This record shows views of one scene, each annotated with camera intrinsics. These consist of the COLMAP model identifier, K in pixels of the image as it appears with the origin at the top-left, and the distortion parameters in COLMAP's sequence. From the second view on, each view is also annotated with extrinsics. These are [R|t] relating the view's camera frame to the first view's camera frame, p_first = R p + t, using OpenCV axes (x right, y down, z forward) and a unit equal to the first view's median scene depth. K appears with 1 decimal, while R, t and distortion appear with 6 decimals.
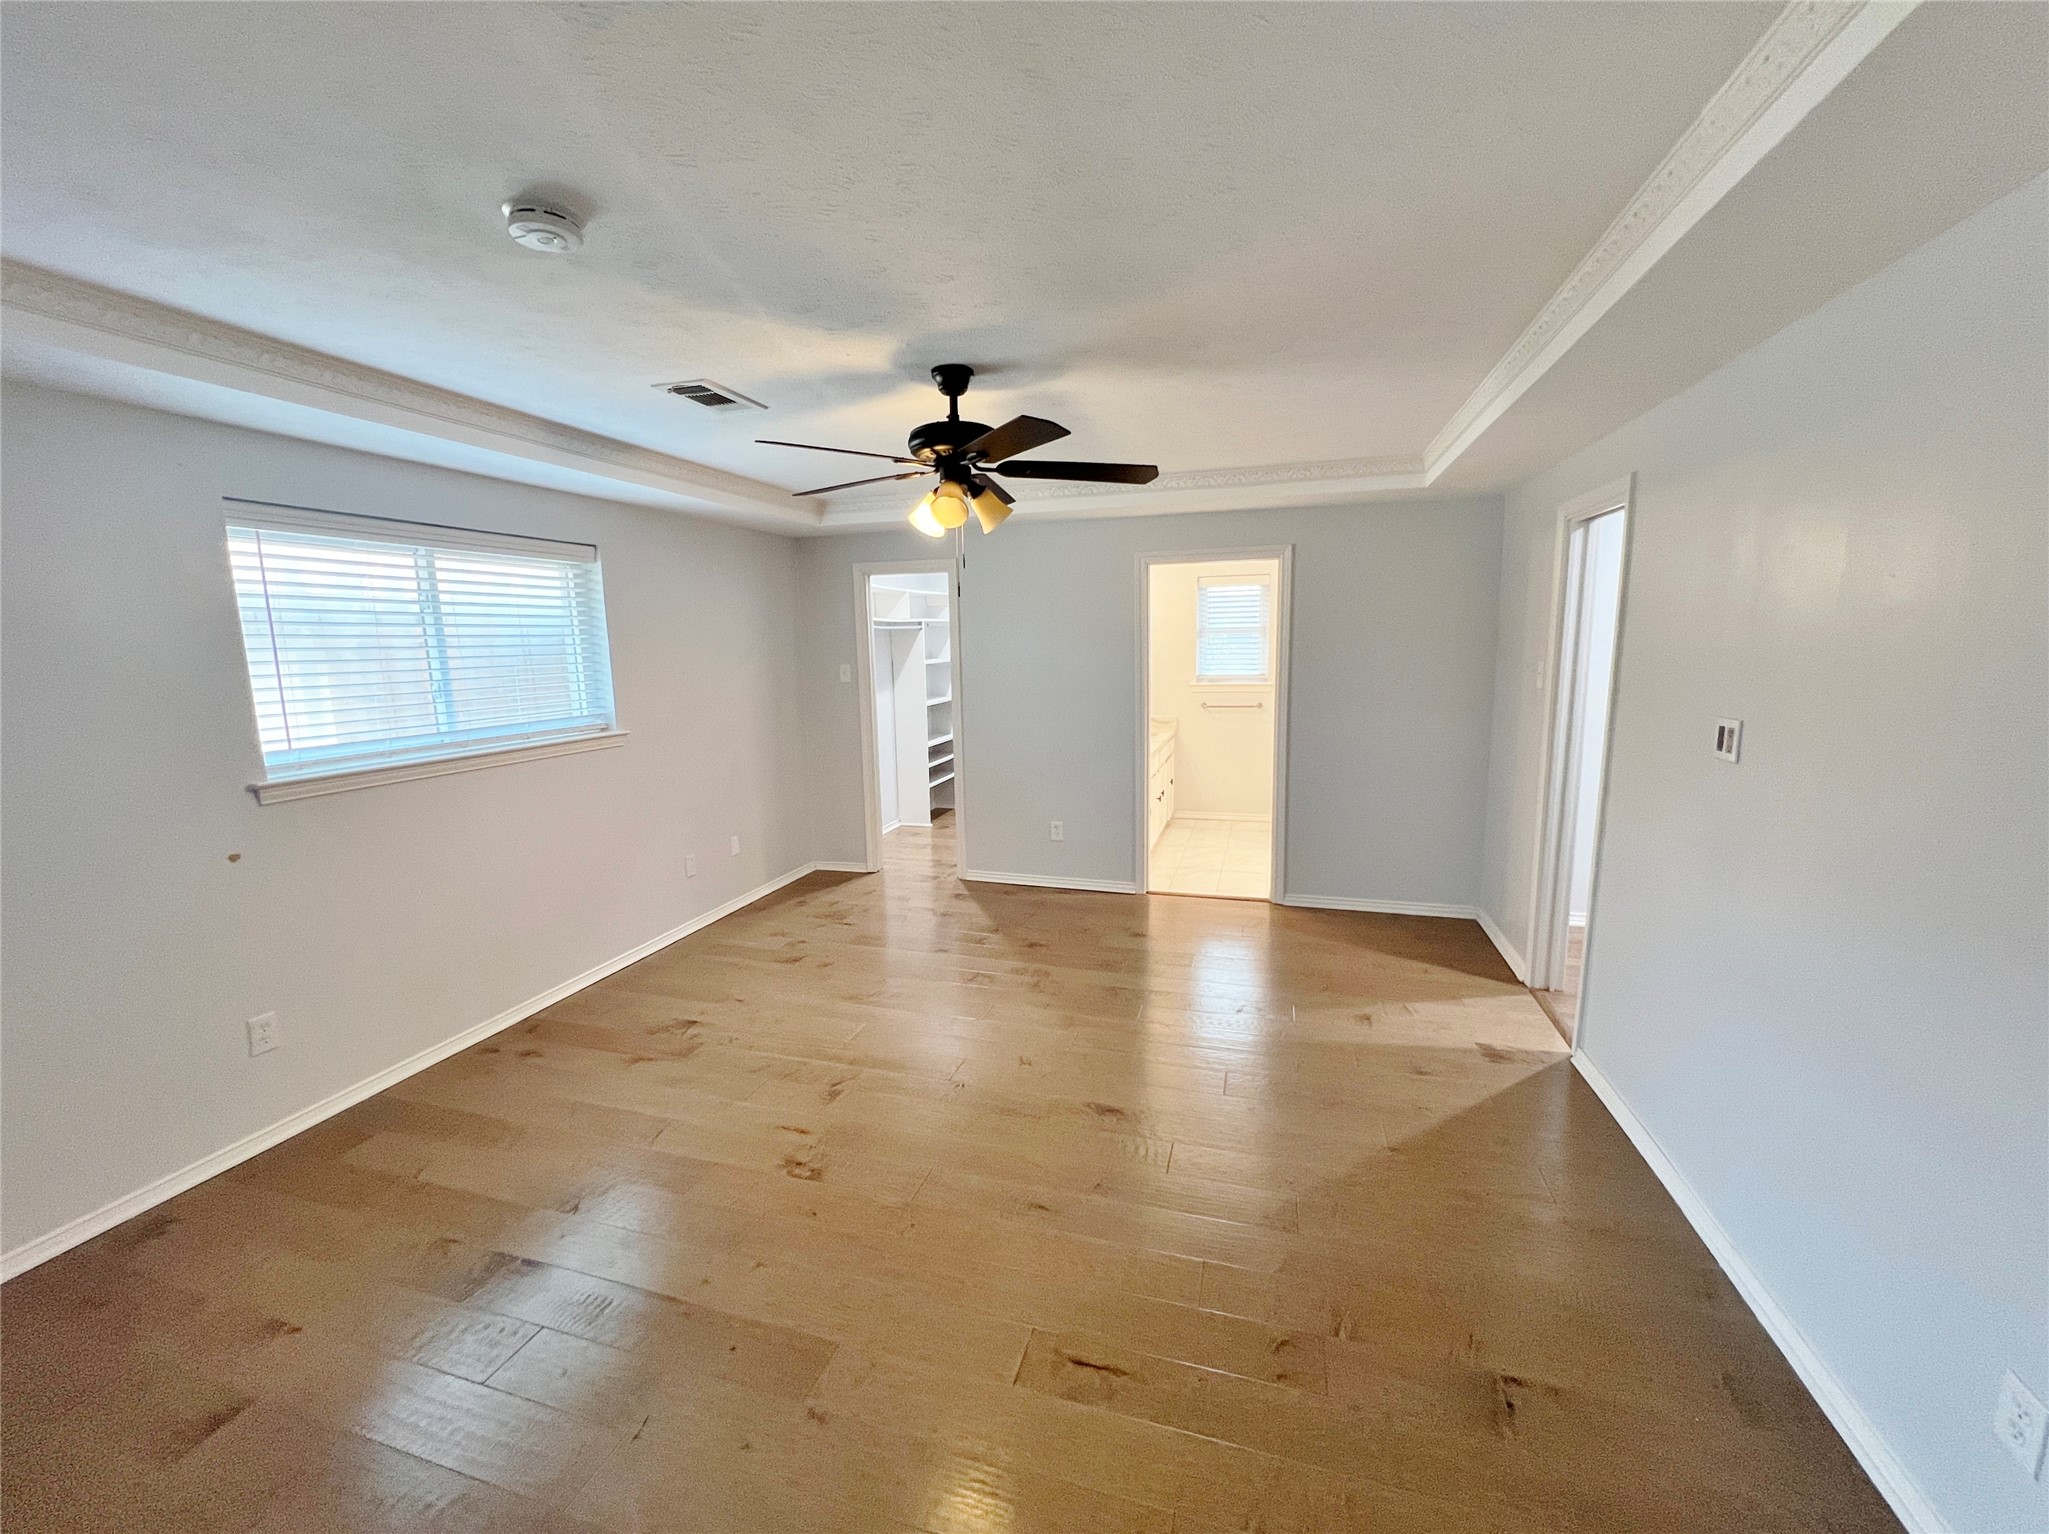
lens RADIAL K [[814.6, 0, 1016.0], [0, 814.6, 767.4], [0, 0, 1]] dist [-0.000257, 0.000075]
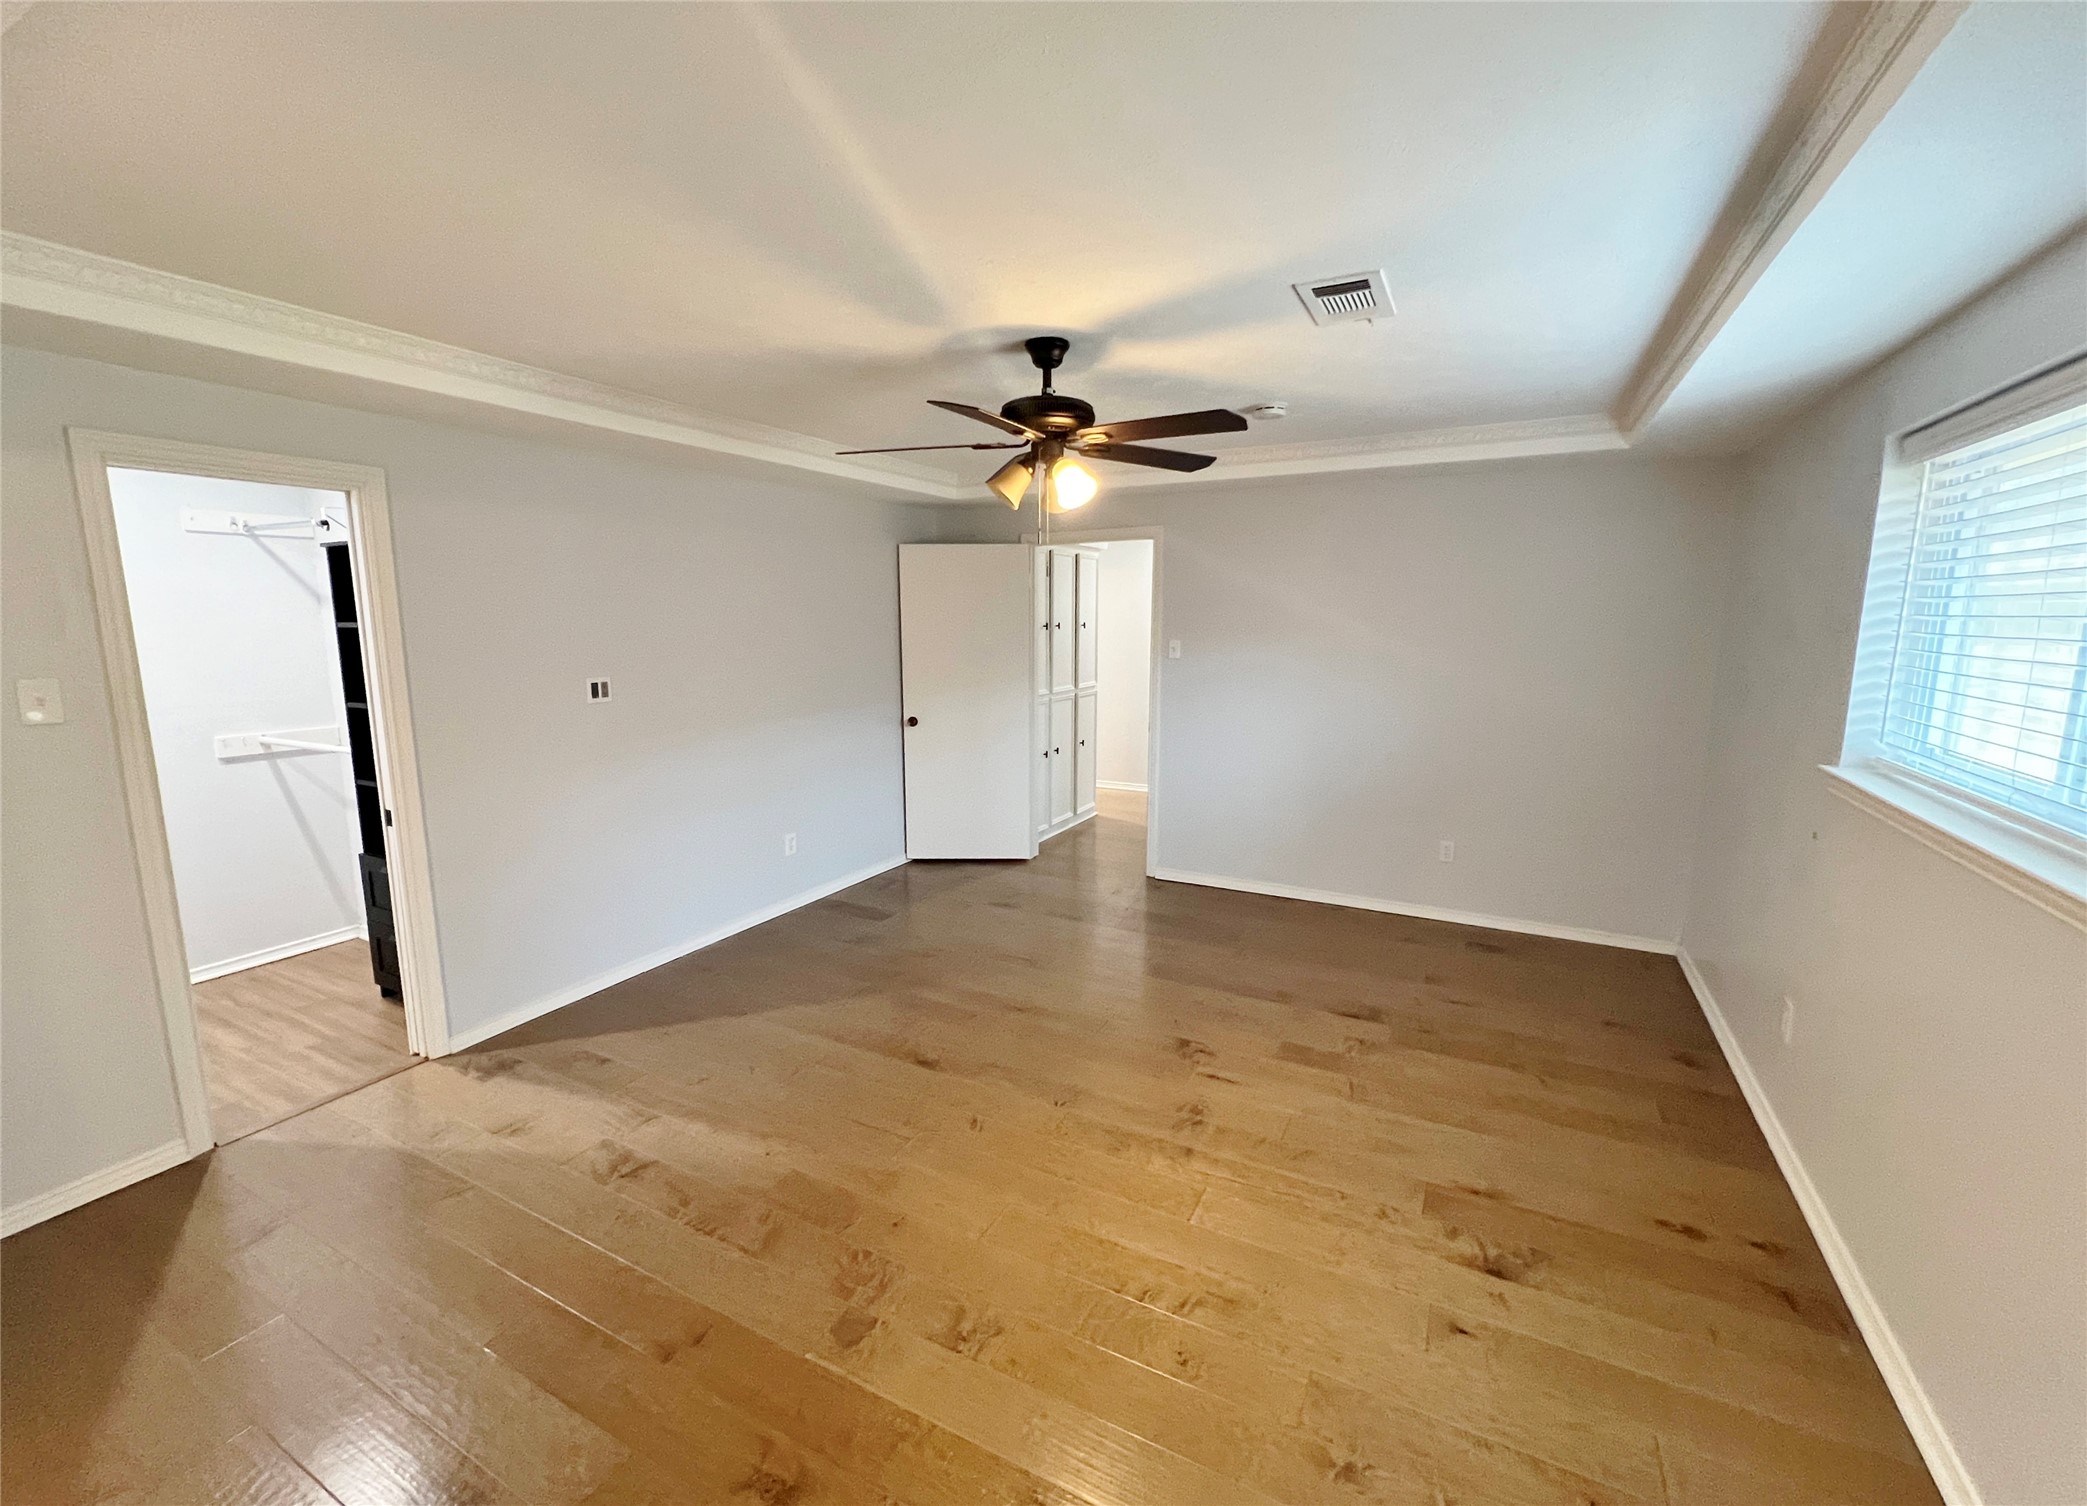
lens RADIAL K [[863.7, 0, 1043.5], [0, 863.7, 753.0], [0, 0, 1]] dist [-0.000113, -0.000026]
pose [[-0.984966, -0.009712, 0.172475, -0.184129], [0.043988, 0.951407, 0.304777, -0.245188], [-0.167054, 0.307782, -0.936677, 1.529096]]
